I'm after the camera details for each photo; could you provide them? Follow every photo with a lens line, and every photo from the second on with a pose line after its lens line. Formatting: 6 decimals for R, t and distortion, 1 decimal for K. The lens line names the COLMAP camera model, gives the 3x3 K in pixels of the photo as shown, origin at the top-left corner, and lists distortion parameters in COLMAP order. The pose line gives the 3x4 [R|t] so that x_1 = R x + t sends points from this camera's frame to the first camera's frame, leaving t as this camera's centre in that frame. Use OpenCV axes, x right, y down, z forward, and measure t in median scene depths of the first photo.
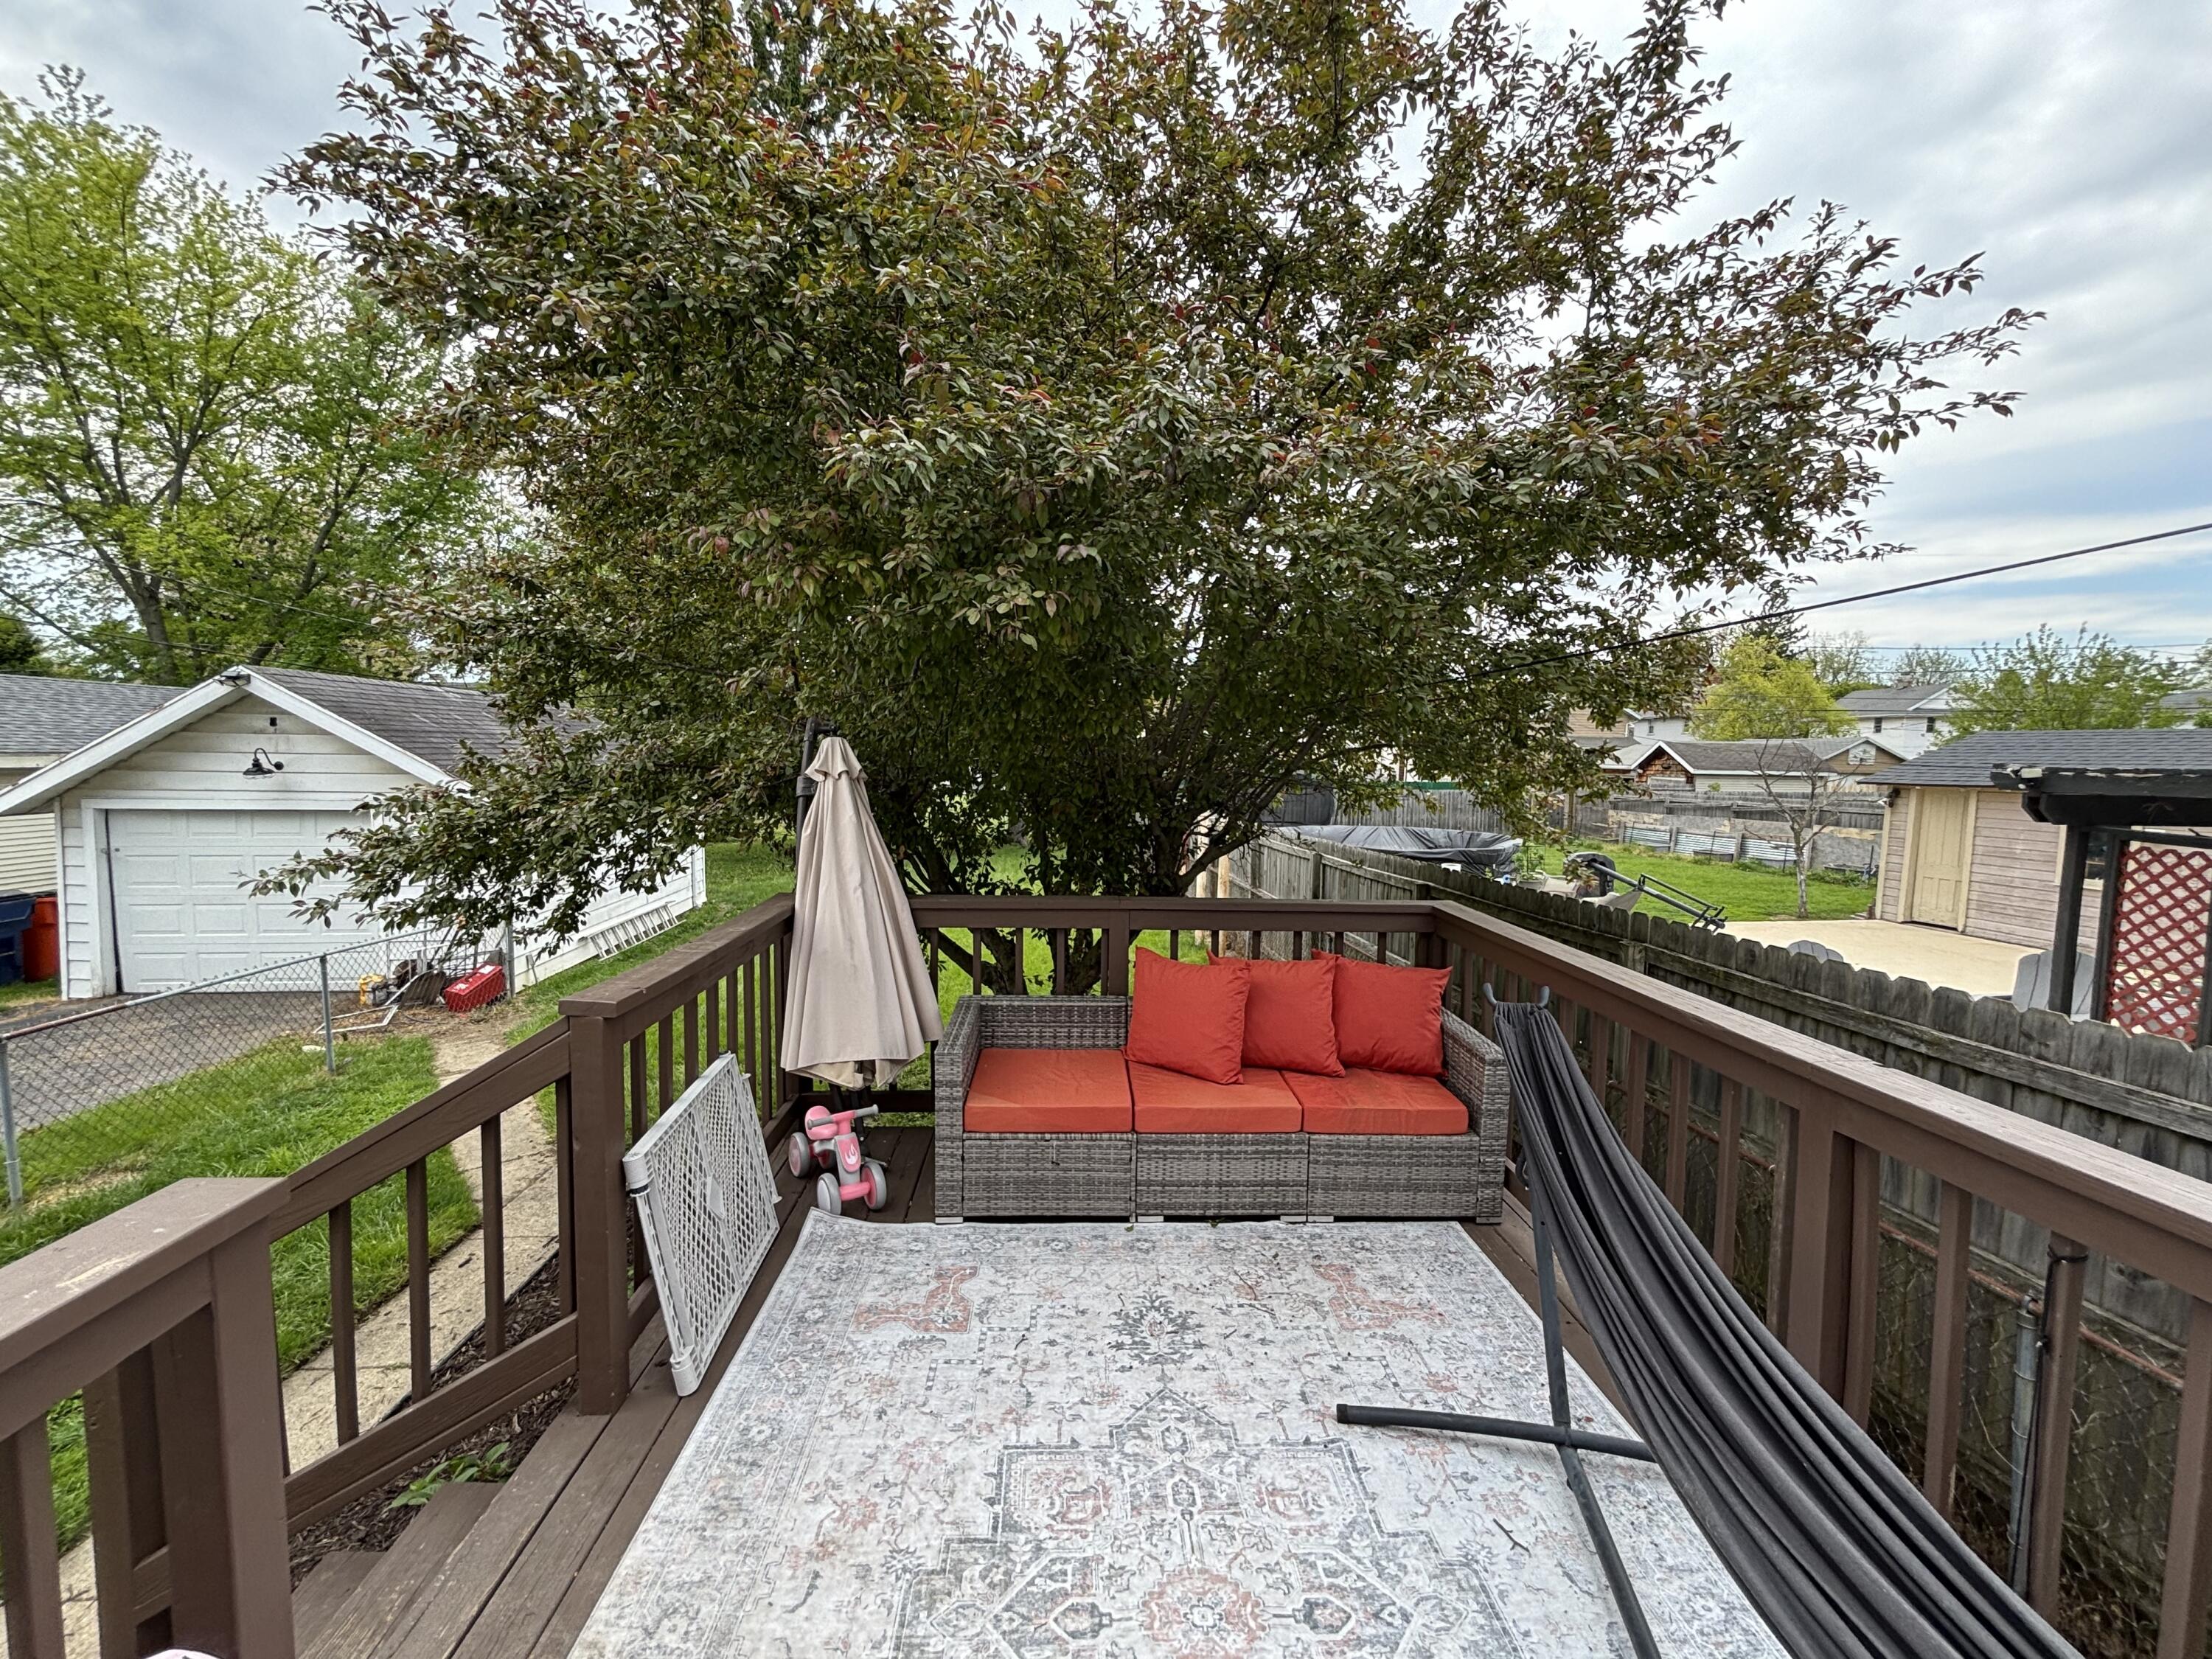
lens RADIAL K [[892.0, 0, 1102.1], [0, 892.0, 827.2], [0, 0, 1]] dist [-0.003479, -0.000140]
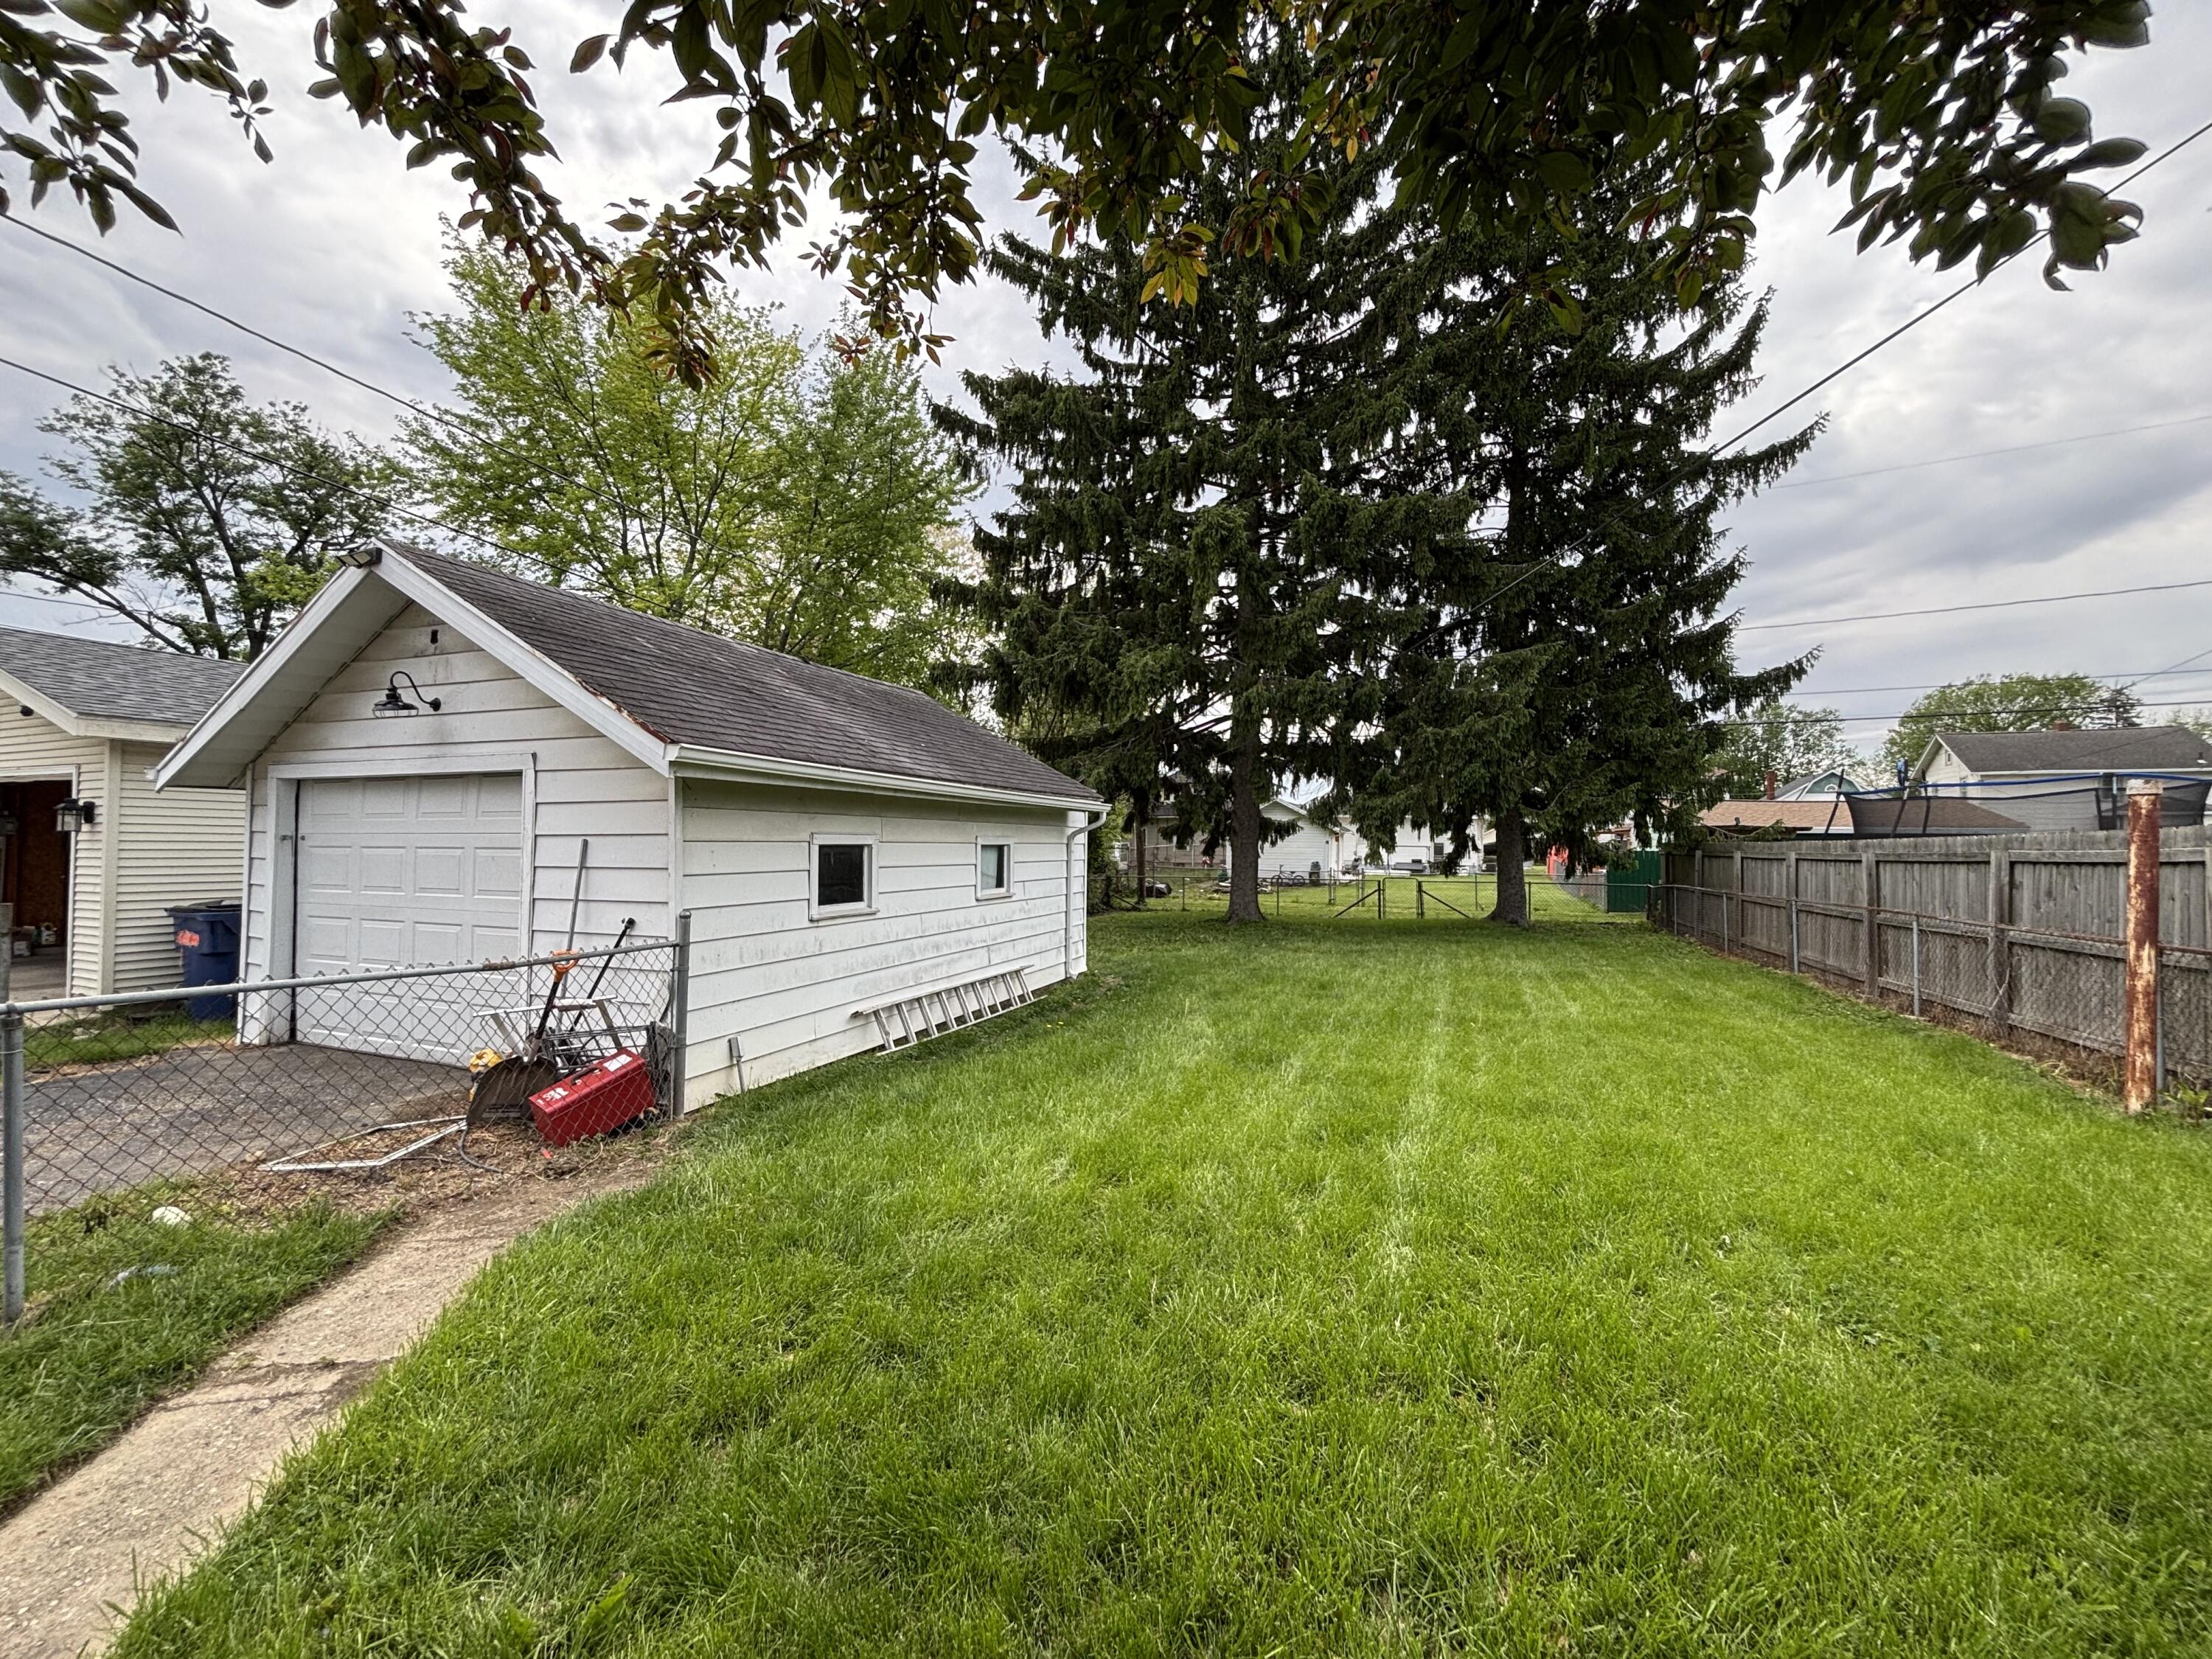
lens RADIAL K [[892.0, 0, 1101.1], [0, 892.0, 827.6], [0, 0, 1]] dist [-0.003479, -0.000140]
pose [[0.892646, -0.010530, -0.450634, -0.208506], [-0.035394, 0.995003, -0.093361, 0.061700], [0.449366, 0.099288, 0.887813, 0.649128]]
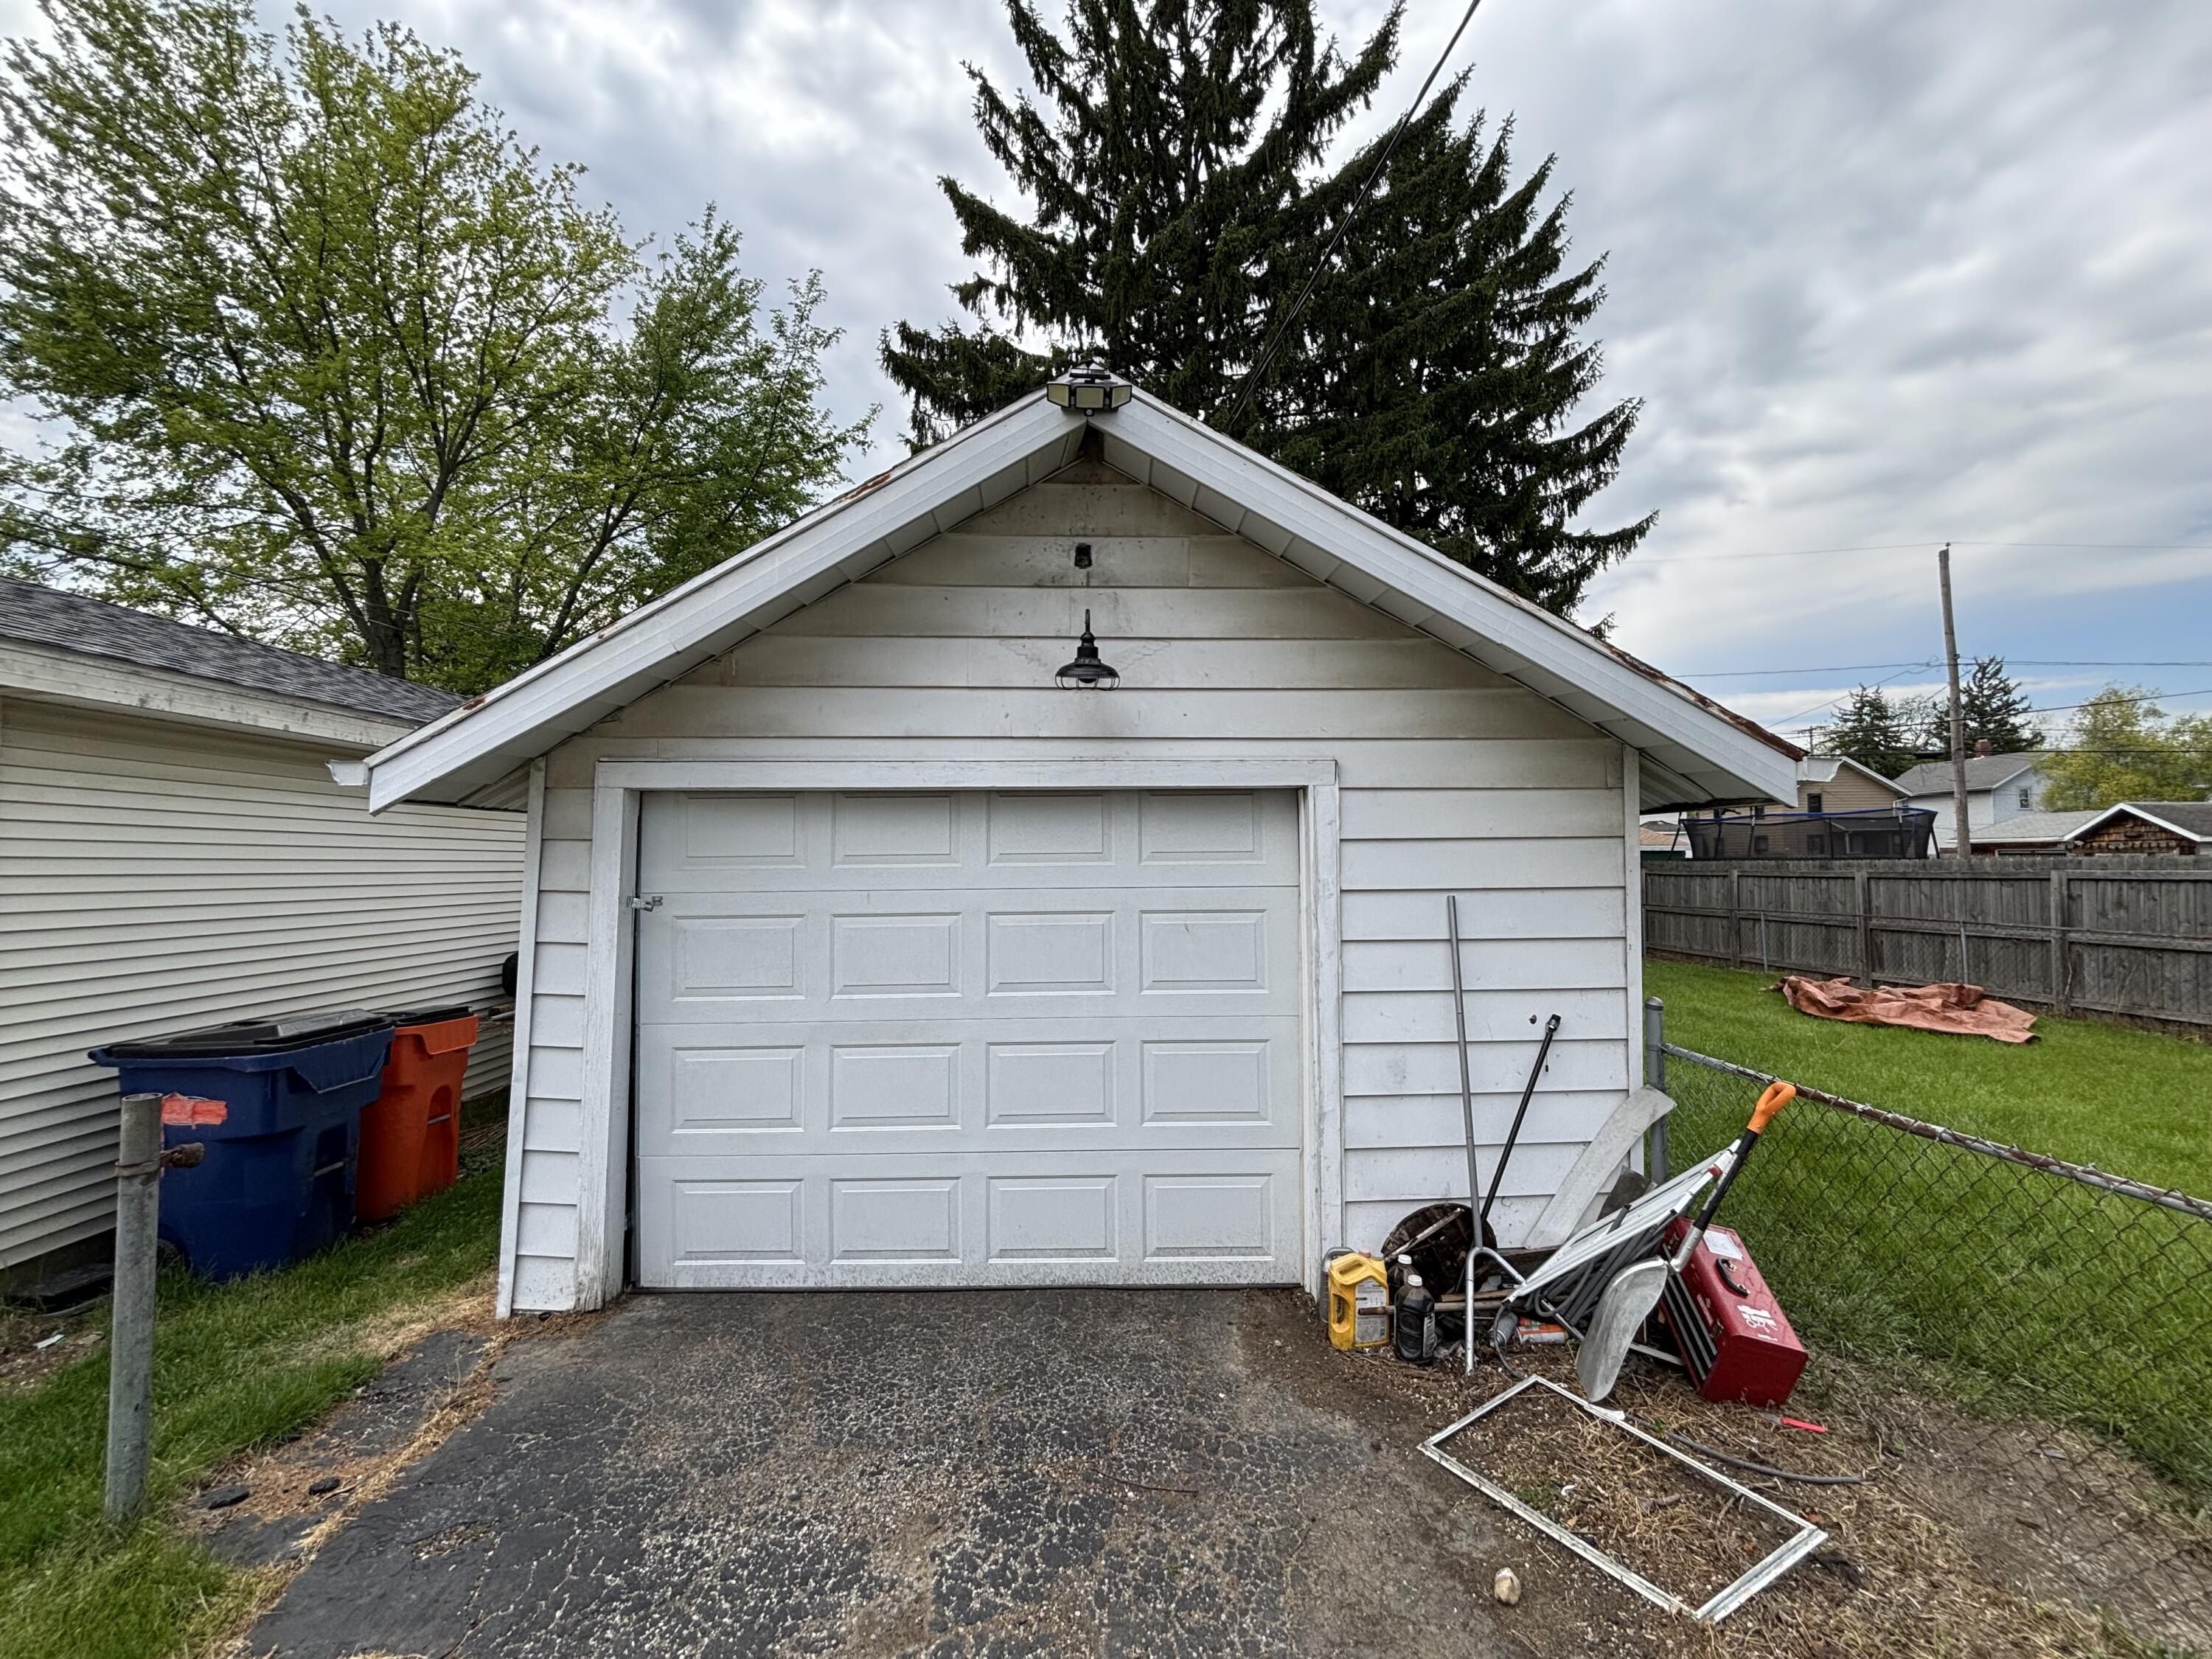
lens RADIAL K [[892.0, 0, 1097.9], [0, 892.0, 825.8], [0, 0, 1]] dist [-0.003479, -0.000140]
pose [[0.996772, -0.016972, -0.078471, -0.885998], [0.007473, 0.992770, -0.119799, 0.041037], [0.079937, 0.118826, 0.989692, 0.628746]]
